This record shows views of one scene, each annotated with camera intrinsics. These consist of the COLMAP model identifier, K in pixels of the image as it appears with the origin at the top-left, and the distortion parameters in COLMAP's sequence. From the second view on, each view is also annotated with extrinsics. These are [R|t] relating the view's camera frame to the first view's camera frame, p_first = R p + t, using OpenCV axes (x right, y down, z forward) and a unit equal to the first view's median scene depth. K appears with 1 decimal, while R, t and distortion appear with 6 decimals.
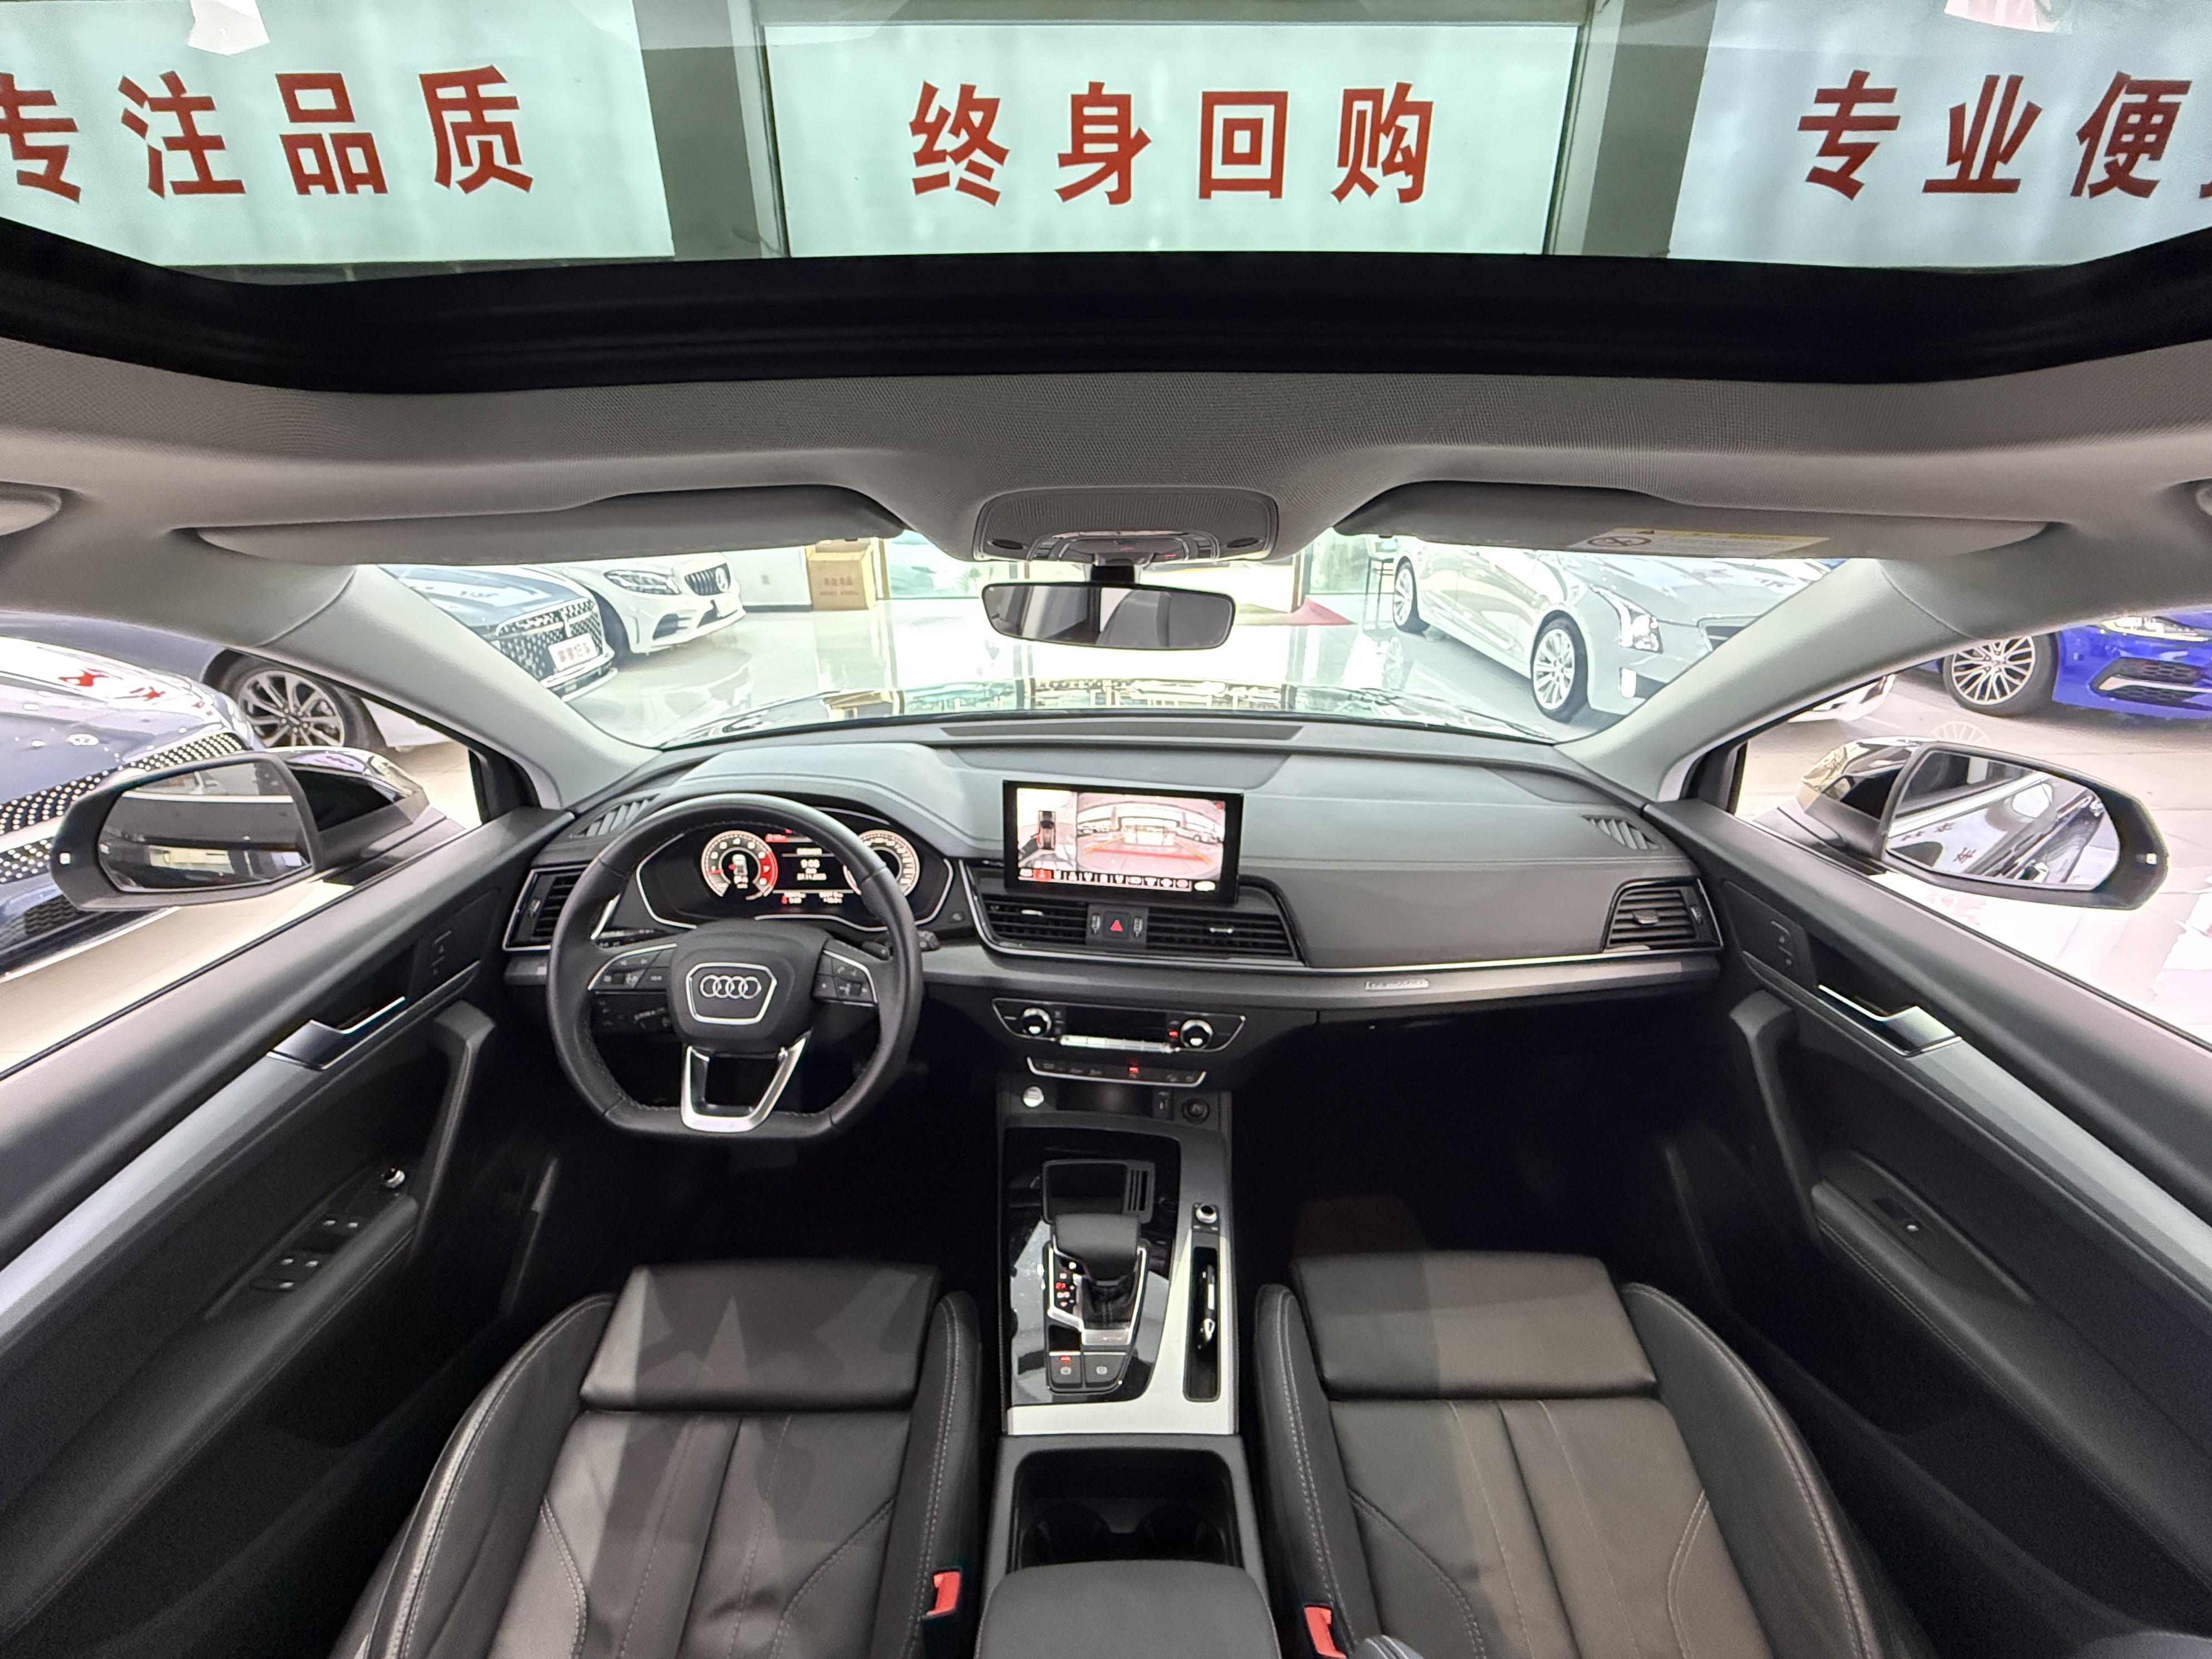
lens RADIAL K [[890.0, 0, 1105.9], [0, 890.0, 827.4], [0, 0, 1]] dist [-0.001158, -0.000317]
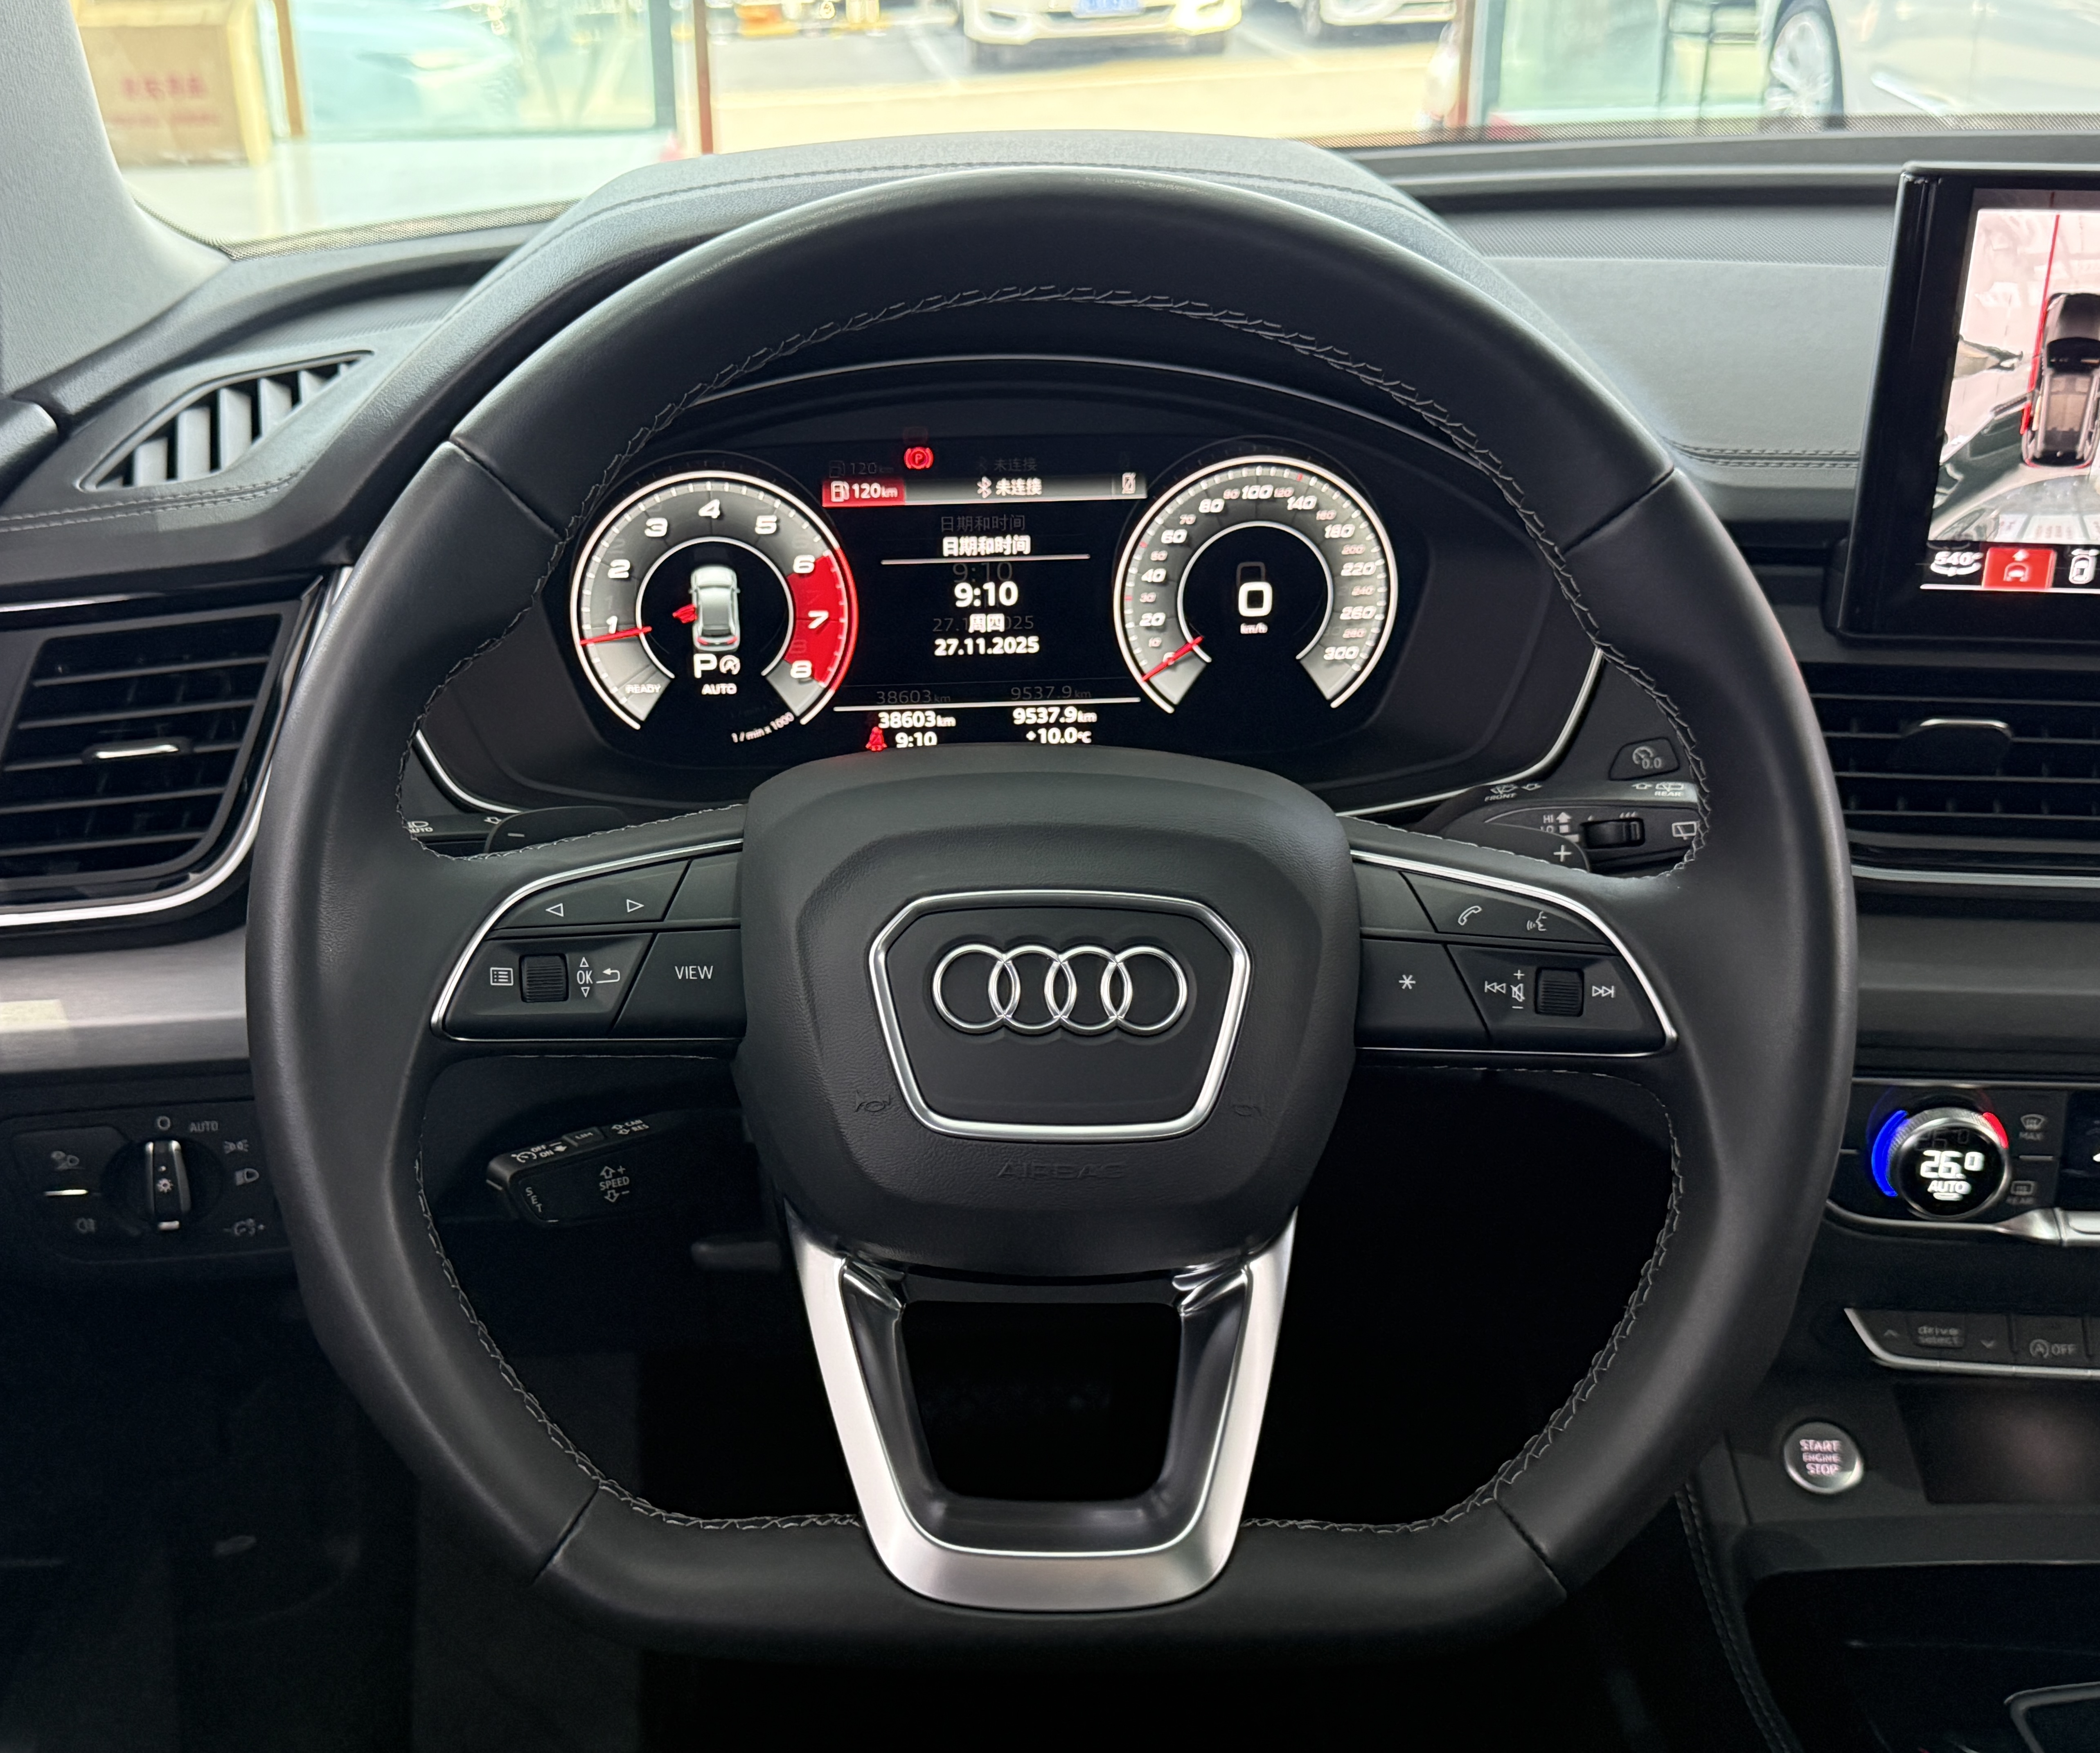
lens RADIAL K [[2478.9, 0, 928.1], [0, 2478.9, 890.8], [0, 0, 1]] dist [0.020495, 0.000000]
pose [[0.999054, -0.031212, 0.030294, -0.410816], [0.030326, 0.999111, 0.029286, 0.115889], [-0.031181, -0.028340, 0.999112, 0.304635]]
